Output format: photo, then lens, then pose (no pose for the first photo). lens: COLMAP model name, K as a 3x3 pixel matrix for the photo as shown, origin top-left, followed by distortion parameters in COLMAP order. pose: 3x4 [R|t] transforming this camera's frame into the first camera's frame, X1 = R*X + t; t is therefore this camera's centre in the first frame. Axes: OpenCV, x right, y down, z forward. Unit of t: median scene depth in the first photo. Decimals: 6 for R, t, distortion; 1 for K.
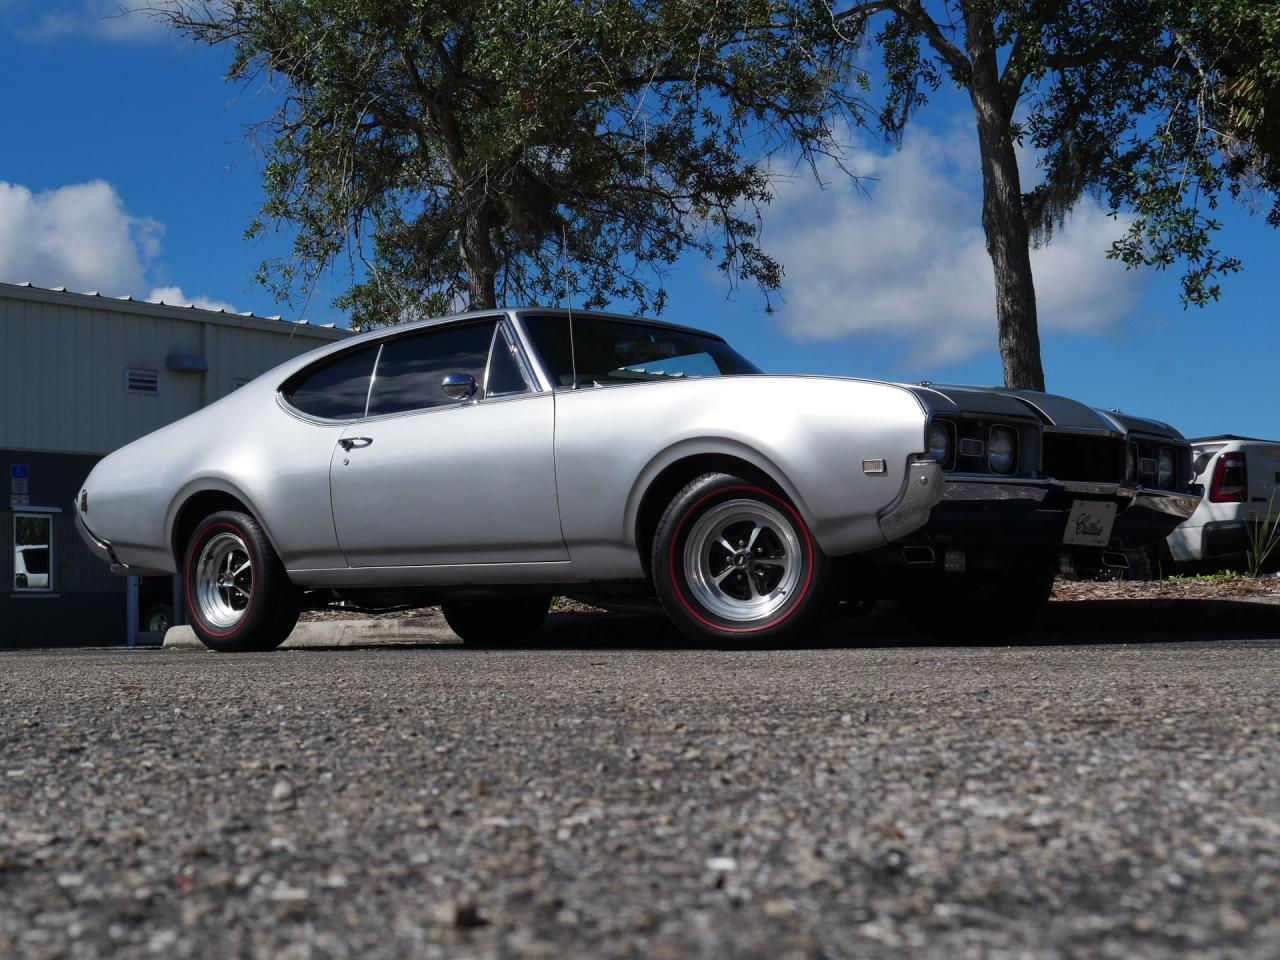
lens RADIAL K [[2186.1, 0, 640.0], [0, 2186.1, 480.0], [0, 0, 1]] dist [0.000117, 0.029991]
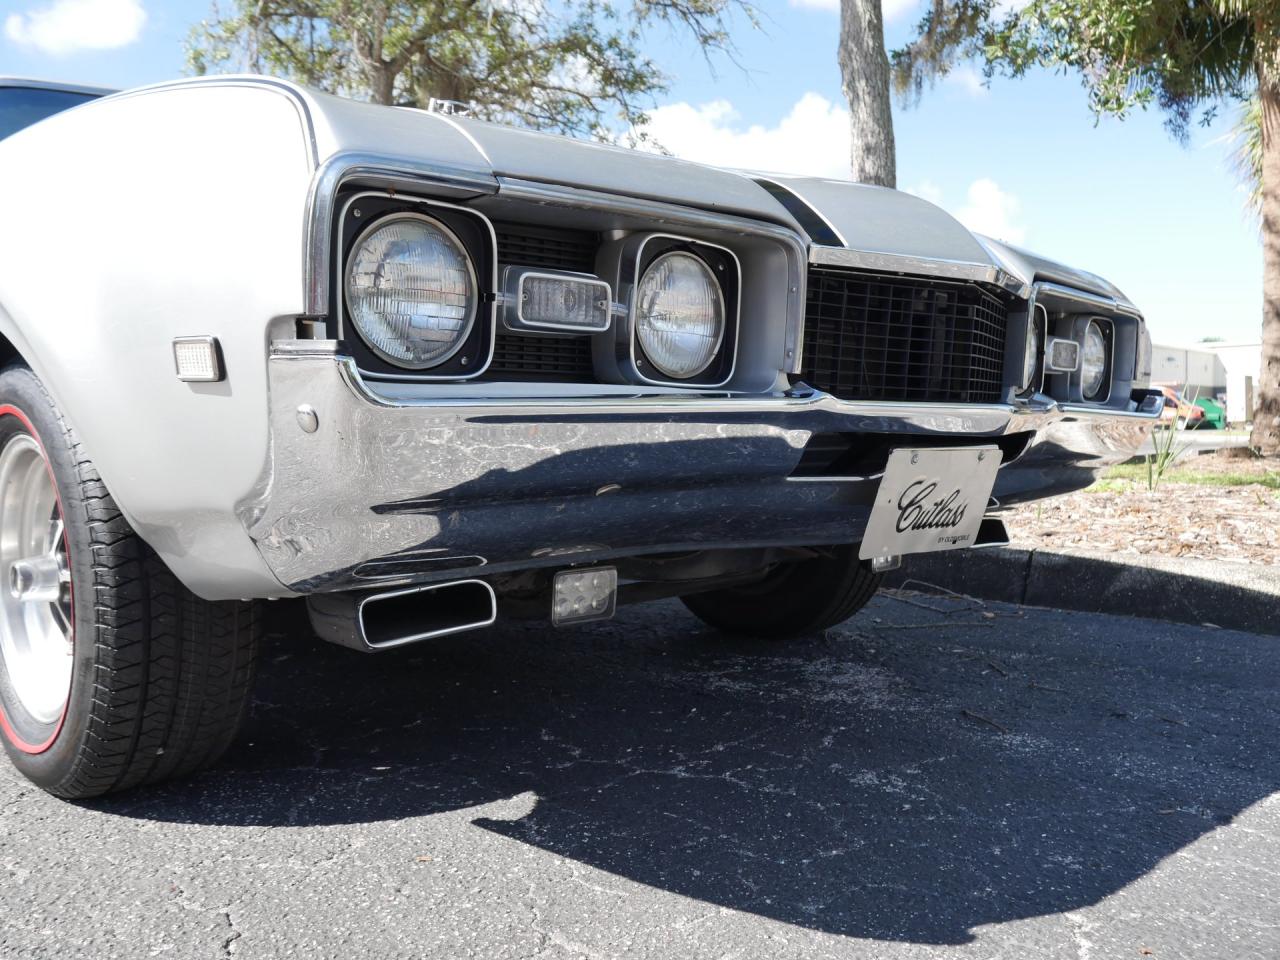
lens RADIAL K [[1072.4, 0, 640.0], [0, 1072.4, 480.0], [0, 0, 1]] dist [-0.008609, -0.007734]
pose [[0.996766, 0.024711, -0.076469, 0.123727], [-0.014560, 0.991333, 0.130560, -0.006804], [0.079033, -0.129025, 0.988487, 0.593871]]
